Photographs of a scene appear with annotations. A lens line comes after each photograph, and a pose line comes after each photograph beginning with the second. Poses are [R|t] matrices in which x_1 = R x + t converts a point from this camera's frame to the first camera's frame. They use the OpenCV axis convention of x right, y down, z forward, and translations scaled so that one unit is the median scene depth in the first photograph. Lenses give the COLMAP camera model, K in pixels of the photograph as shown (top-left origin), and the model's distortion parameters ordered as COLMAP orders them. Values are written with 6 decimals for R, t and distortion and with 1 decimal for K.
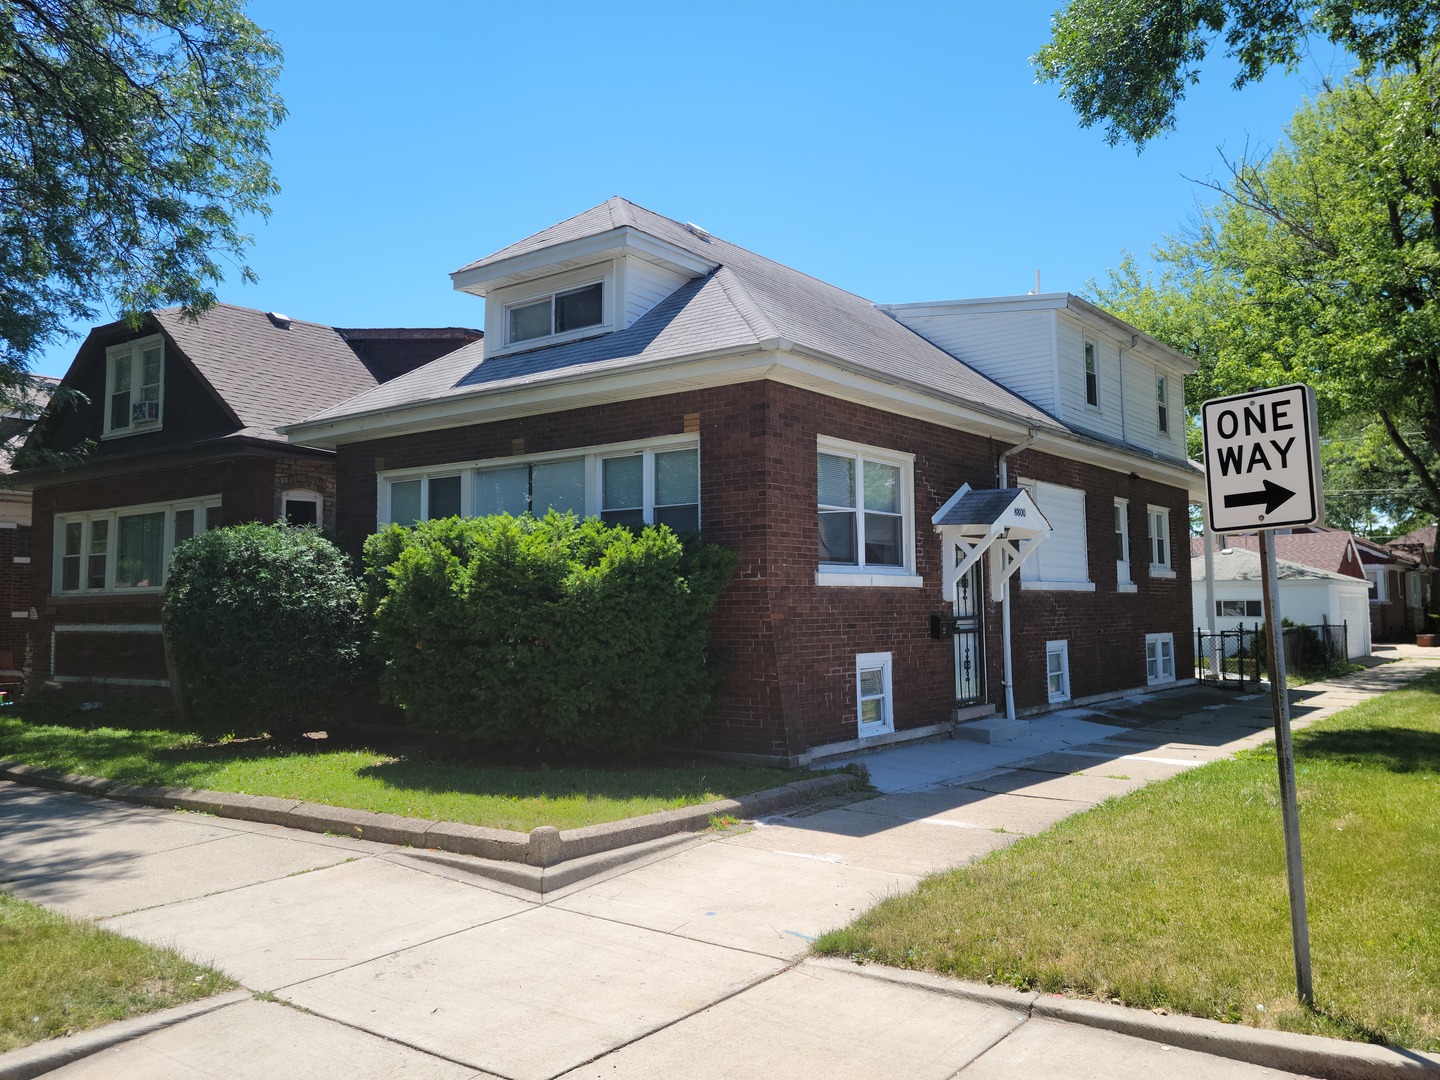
lens RADIAL K [[1153.1, 0, 720.0], [0, 1153.1, 540.4], [0, 0, 1]] dist [0.078388, -0.069035]
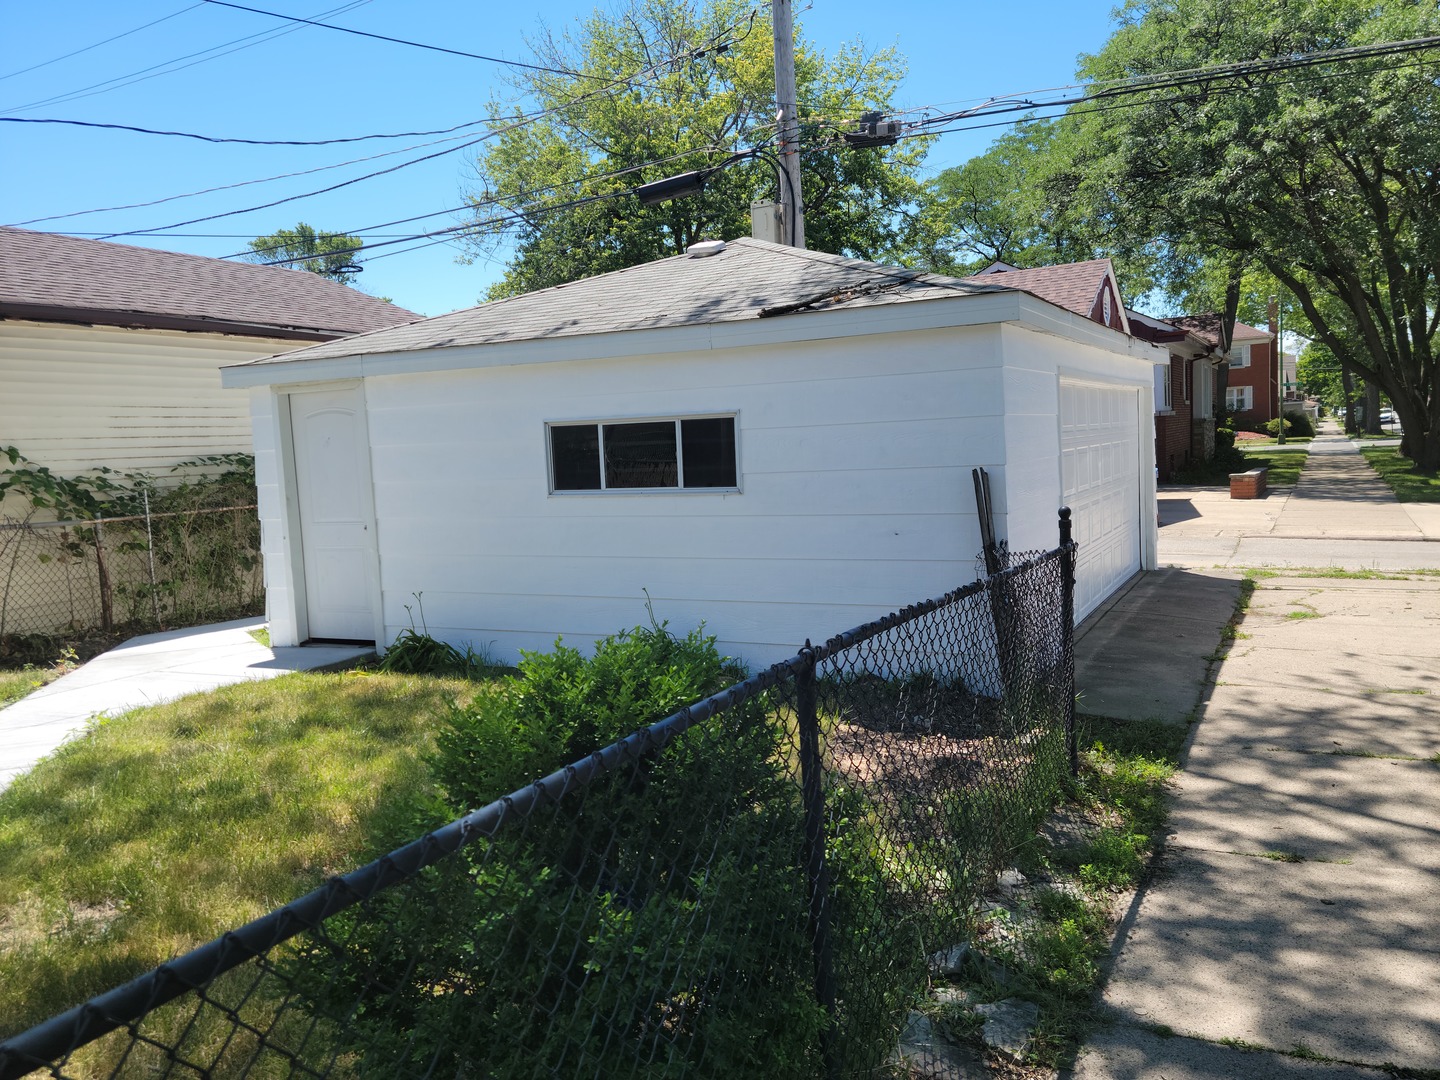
lens RADIAL K [[1153.1, 0, 719.7], [0, 1153.1, 539.6], [0, 0, 1]] dist [0.078388, -0.069035]
pose [[0.984994, -0.038606, 0.168215, 0.631714], [0.013220, 0.988674, 0.149495, 0.064315], [-0.172081, -0.145028, 0.974348, 1.168152]]
